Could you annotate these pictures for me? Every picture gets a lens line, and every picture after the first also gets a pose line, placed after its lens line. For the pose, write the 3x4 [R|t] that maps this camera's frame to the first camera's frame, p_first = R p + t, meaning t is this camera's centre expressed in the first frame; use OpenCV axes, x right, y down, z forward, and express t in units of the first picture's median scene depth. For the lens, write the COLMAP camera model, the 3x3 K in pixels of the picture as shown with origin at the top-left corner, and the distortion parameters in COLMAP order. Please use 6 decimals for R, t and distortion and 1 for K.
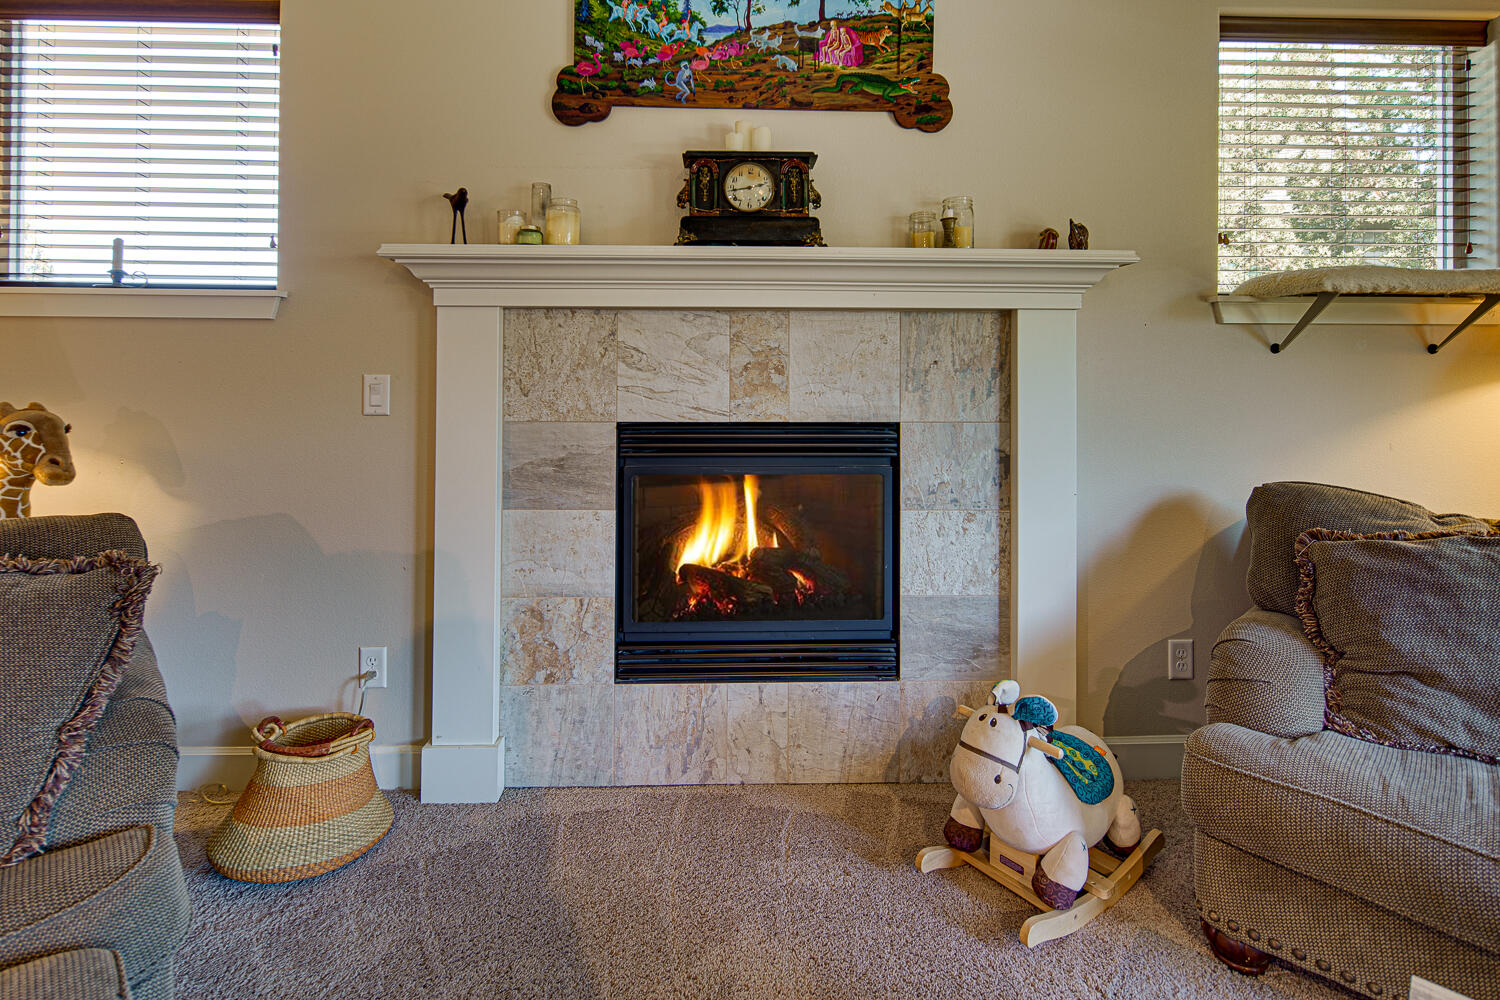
lens RADIAL K [[754.0, 0, 737.1], [0, 754.0, 367.1], [0, 0, 1]] dist [0.002254, -0.000803]
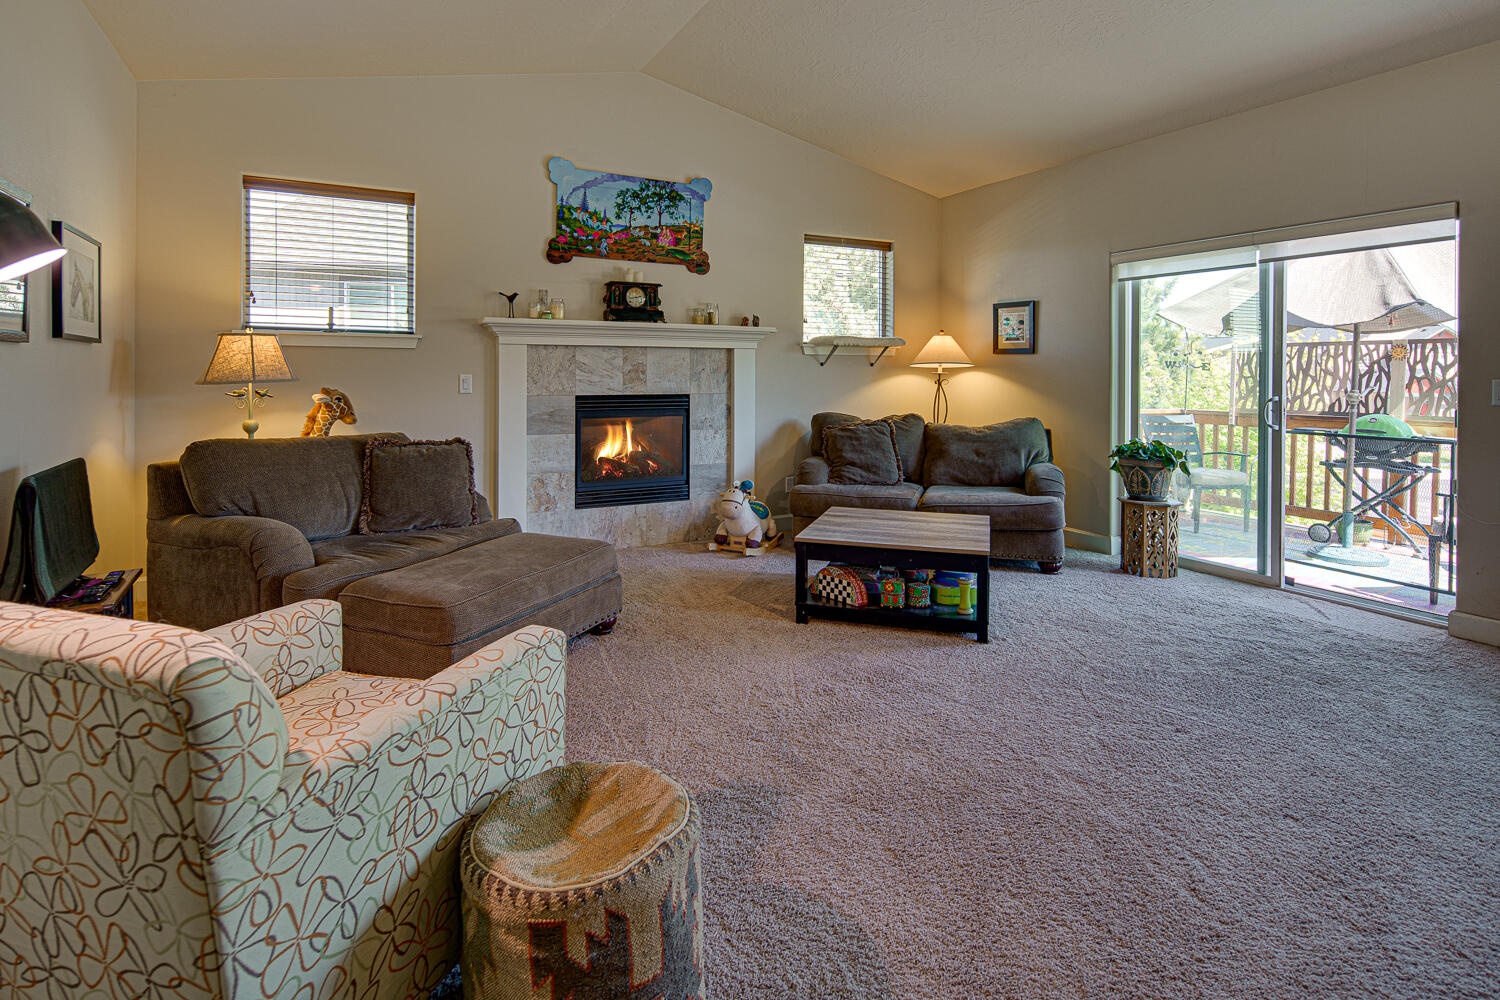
lens RADIAL K [[754.0, 0, 737.1], [0, 754.0, 367.1], [0, 0, 1]] dist [0.002254, -0.000803]
pose [[0.901919, 0.002222, 0.431899, -0.699861], [-0.003347, 0.999993, 0.001845, -0.018386], [-0.431892, -0.003110, 0.901920, -1.262825]]
